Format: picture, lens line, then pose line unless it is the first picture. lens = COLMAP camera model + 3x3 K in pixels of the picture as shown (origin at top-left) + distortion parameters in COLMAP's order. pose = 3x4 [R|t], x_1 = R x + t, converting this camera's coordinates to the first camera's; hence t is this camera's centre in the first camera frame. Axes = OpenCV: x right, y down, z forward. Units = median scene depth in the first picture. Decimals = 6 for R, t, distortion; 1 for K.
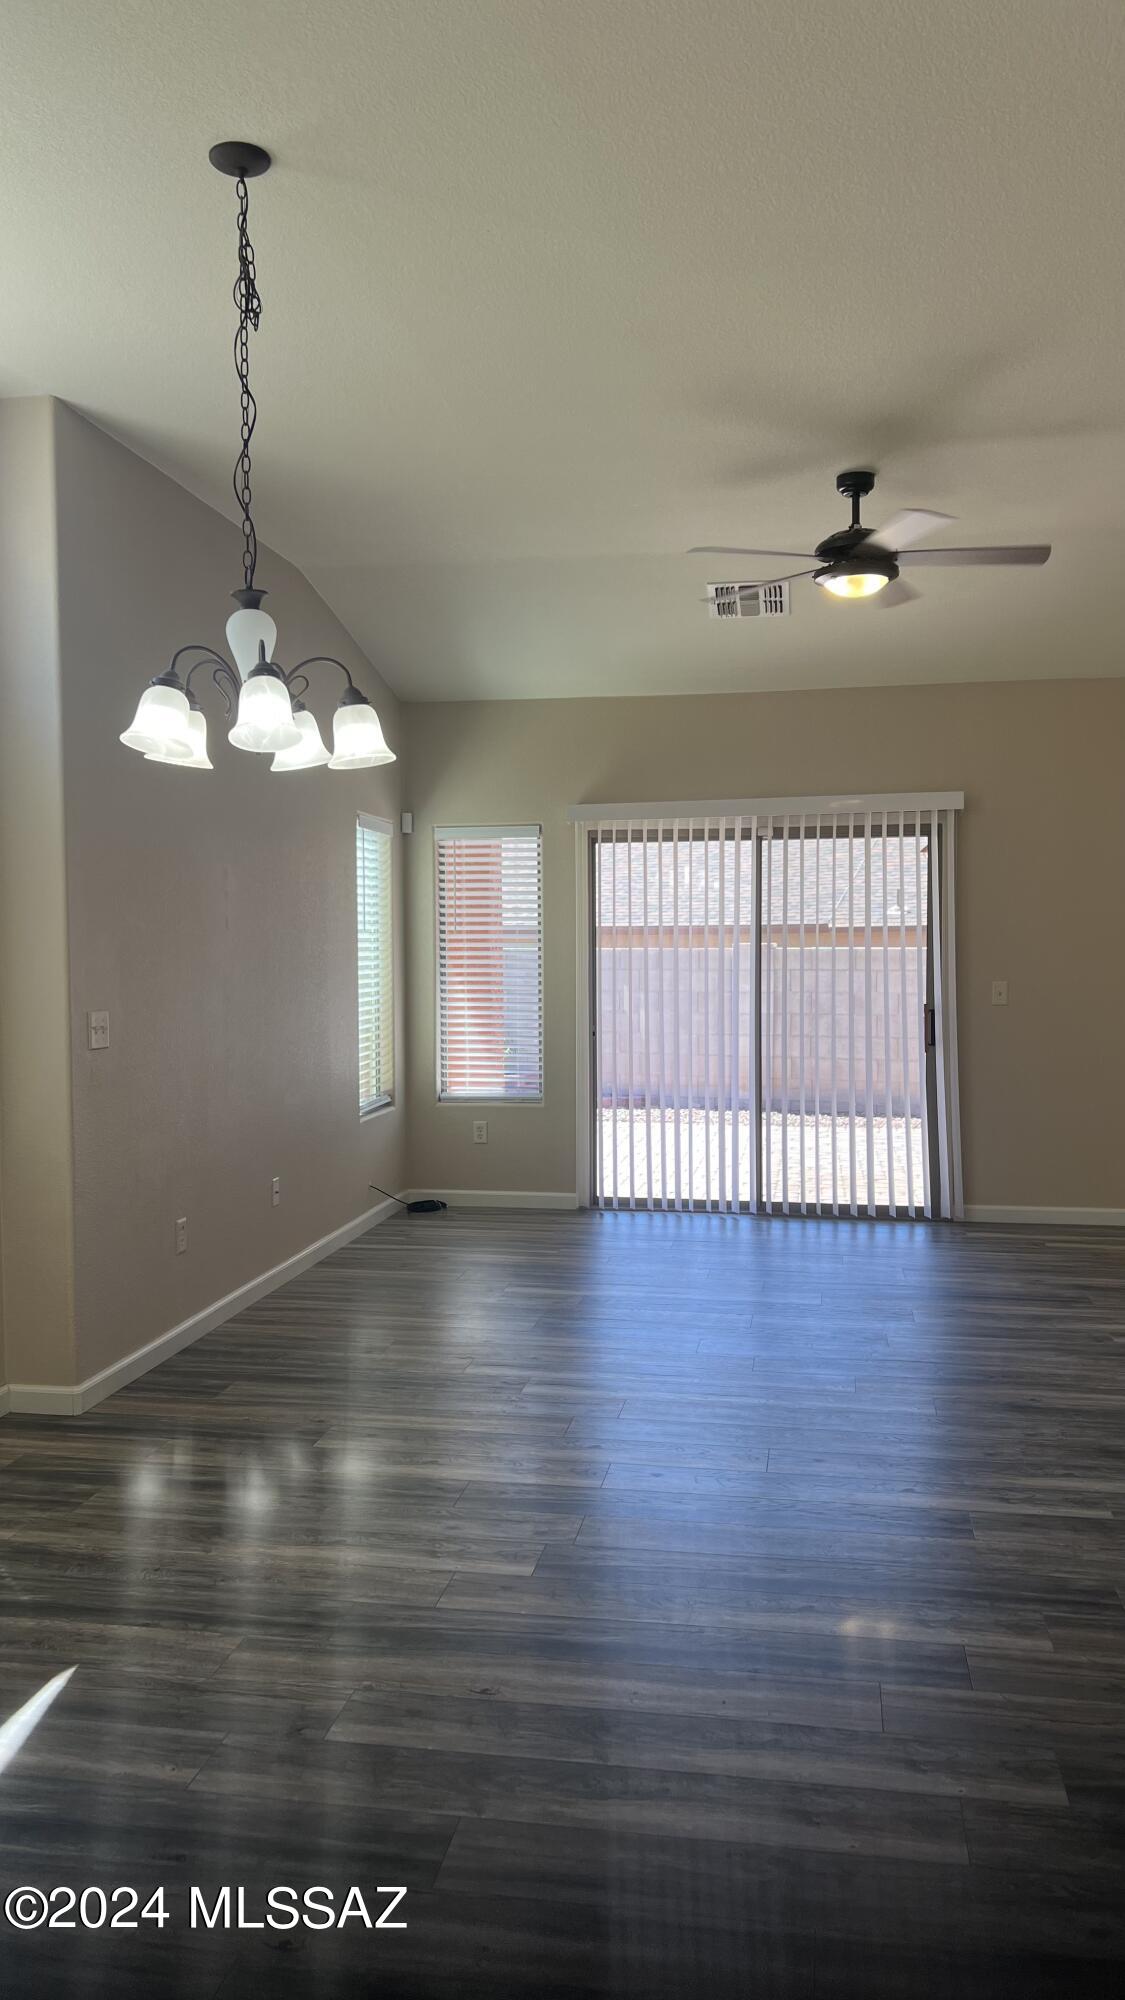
lens RADIAL K [[1496.8, 0, 561.1], [0, 1496.8, 1004.1], [0, 0, 1]] dist [0.073624, -0.080076]
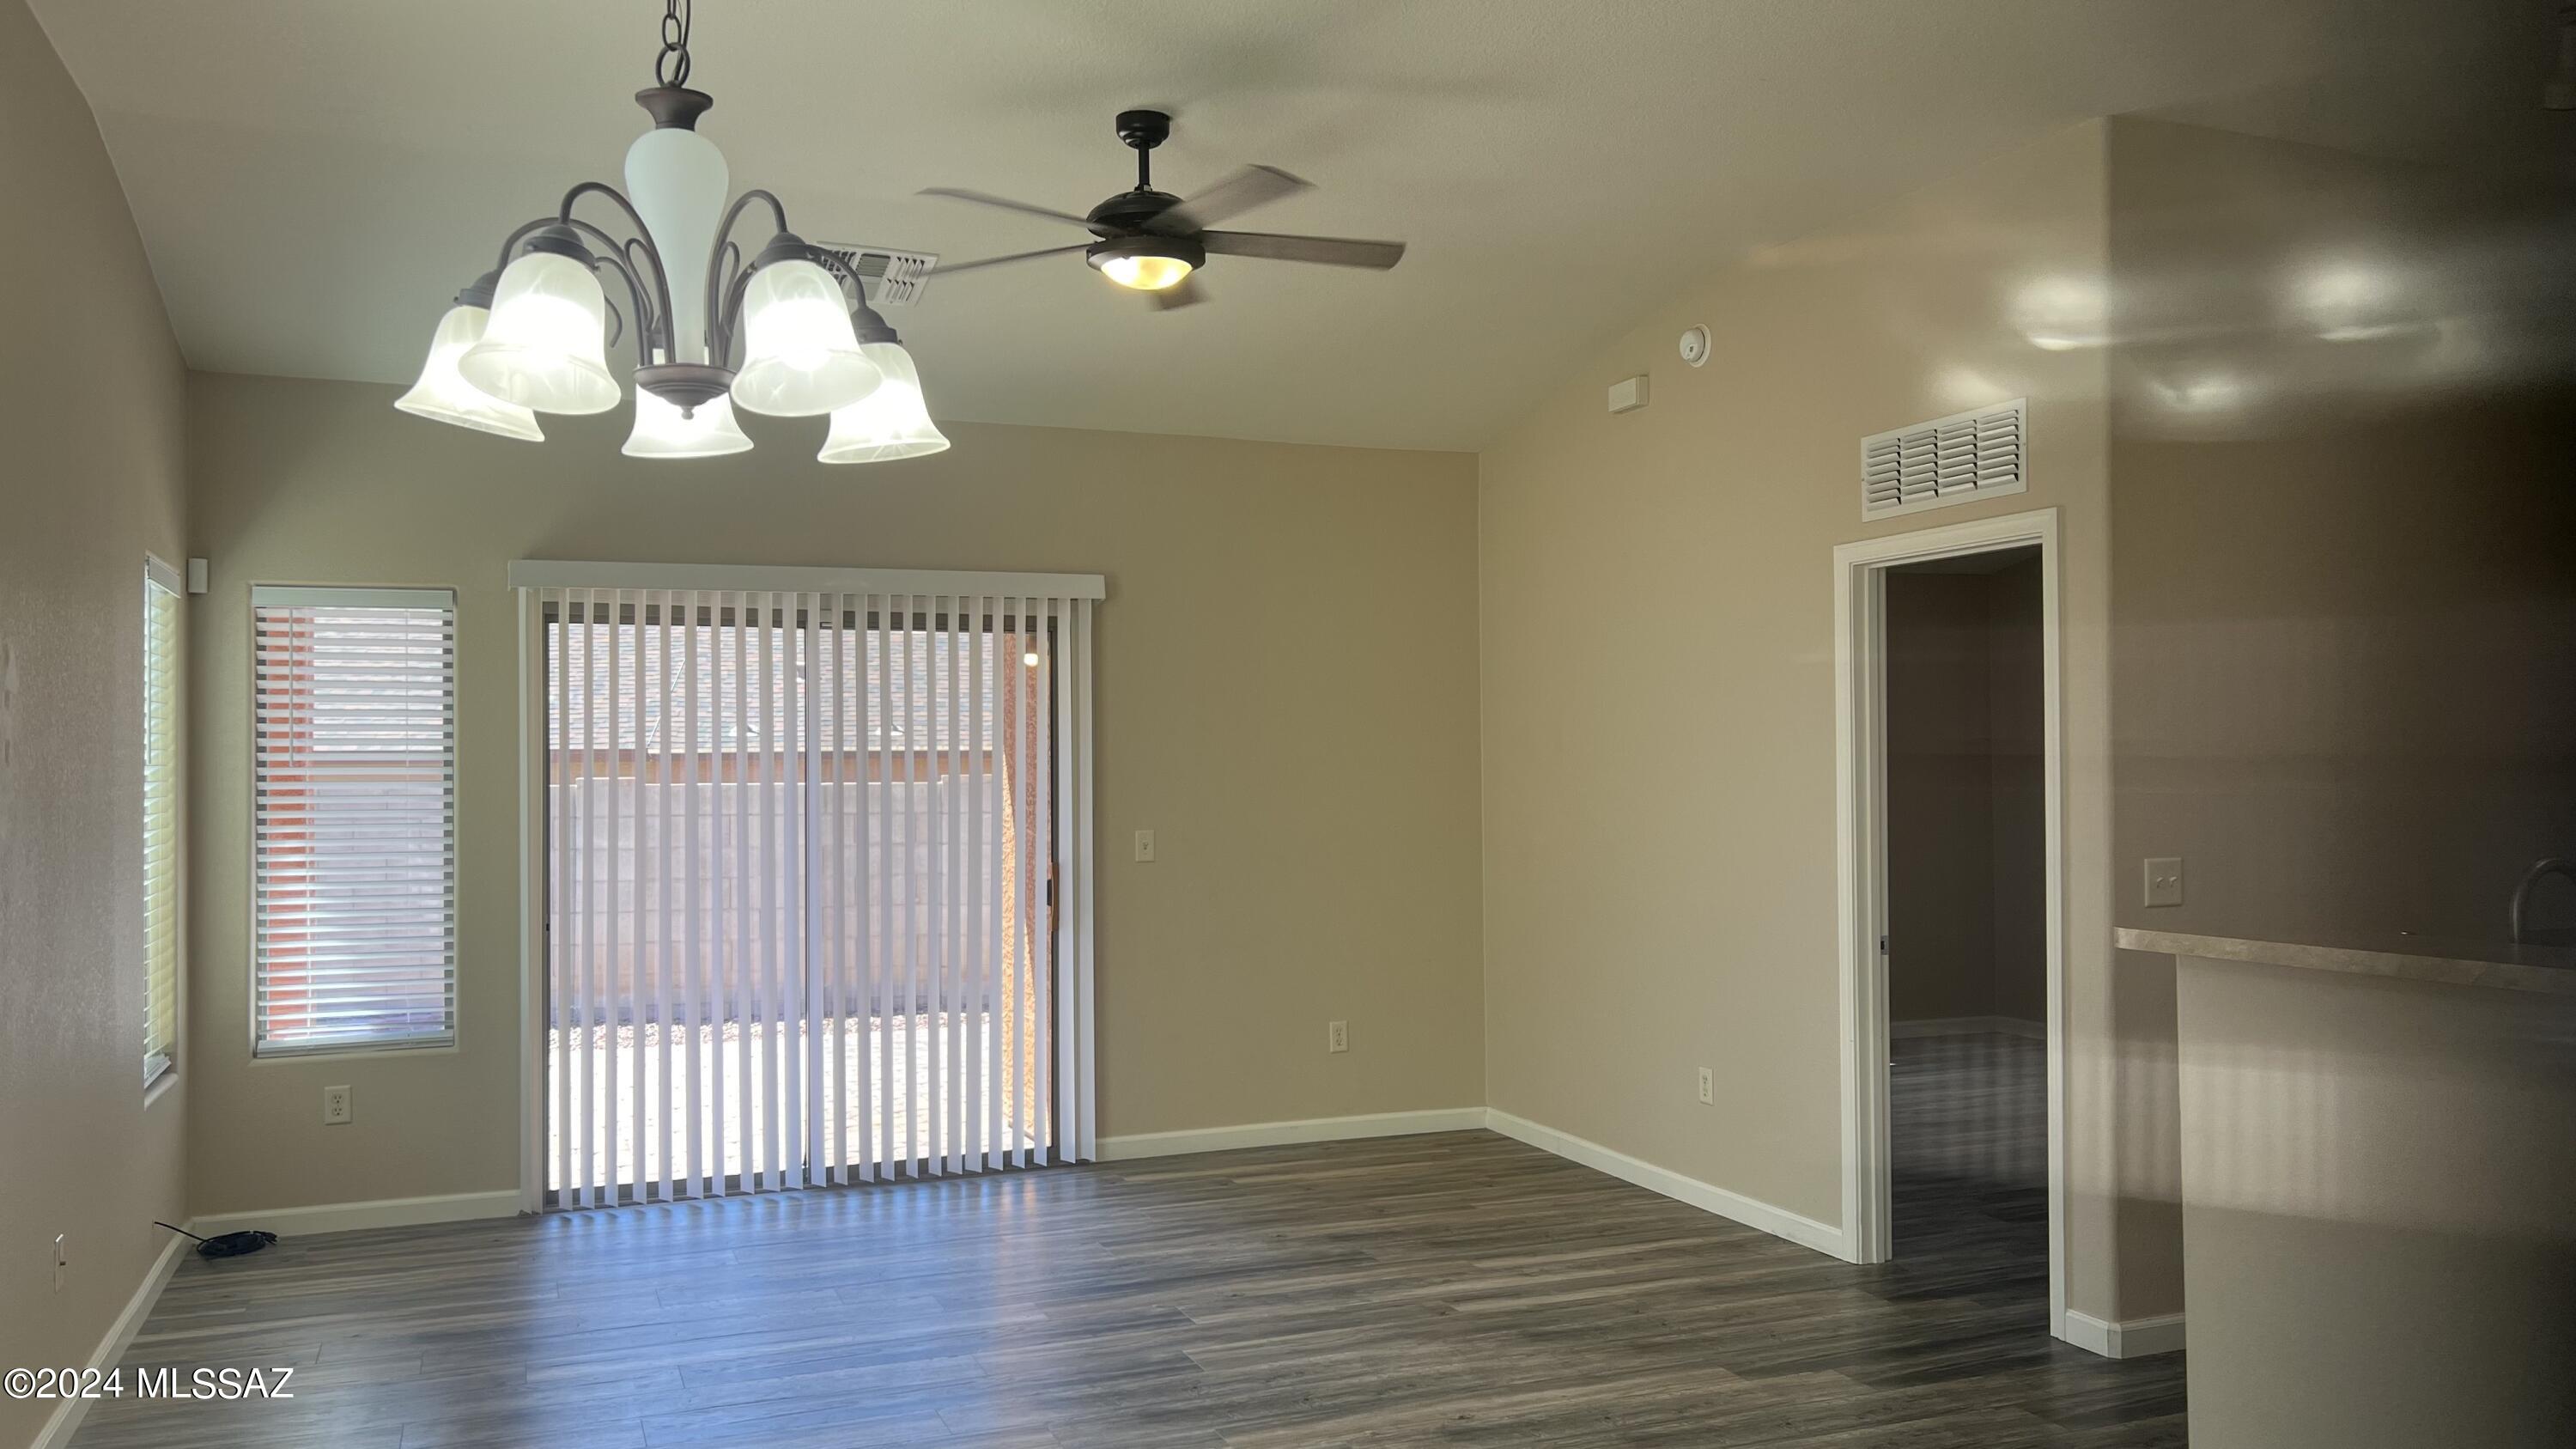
lens RADIAL K [[1928.2, 0, 1262.2], [0, 1928.2, 739.5], [0, 0, 1]] dist [0.073624, -0.080076]
pose [[0.845515, 0.005416, 0.533925, -0.162486], [0.025047, 0.998446, -0.049792, -0.010506], [-0.533364, 0.055473, 0.844065, 0.155024]]
